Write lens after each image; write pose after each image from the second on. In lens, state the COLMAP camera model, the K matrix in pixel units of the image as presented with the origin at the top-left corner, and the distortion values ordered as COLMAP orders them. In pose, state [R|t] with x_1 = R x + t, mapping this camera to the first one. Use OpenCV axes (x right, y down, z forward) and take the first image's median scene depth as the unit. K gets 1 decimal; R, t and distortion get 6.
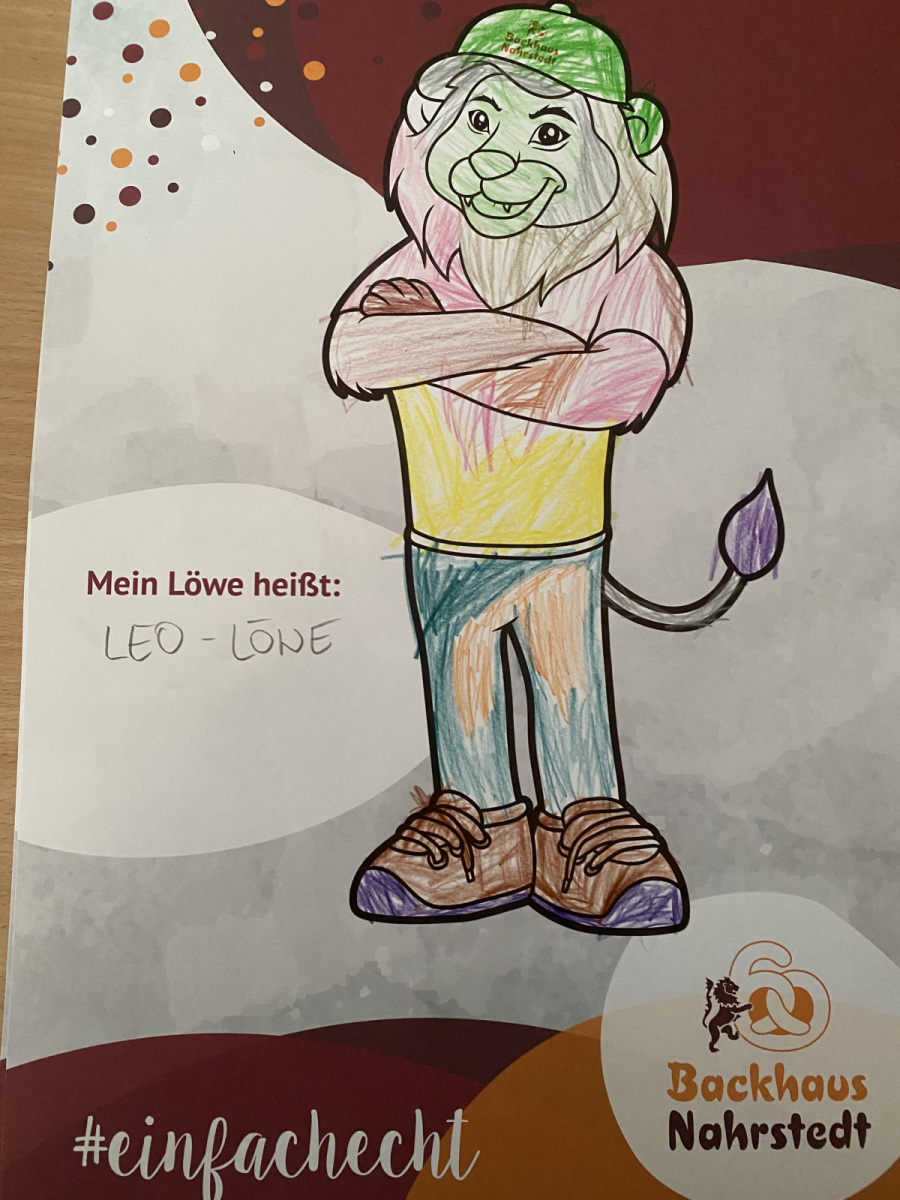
lens RADIAL K [[901.6, 0, 461.5], [0, 901.6, 716.3], [0, 0, 1]] dist [-0.002260, -0.041503]
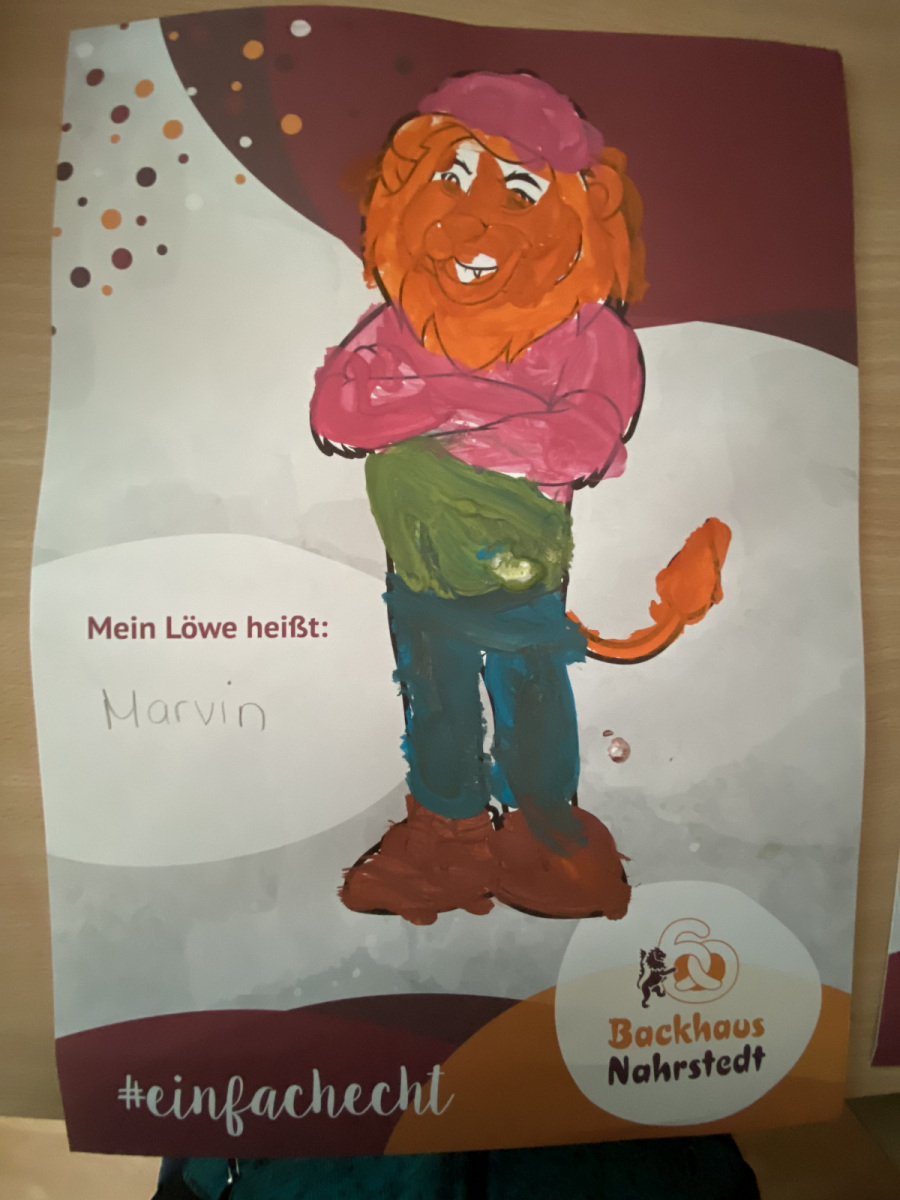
lens RADIAL K [[393.6, 0, 478.8], [0, 393.6, 590.9], [0, 0, 1]] dist [-0.001046, -0.000071]
pose [[0.996237, 0.002413, 0.086635, 0.009876], [0.020470, 0.964780, -0.262260, -0.056908], [-0.084217, 0.263046, 0.961101, 0.501041]]
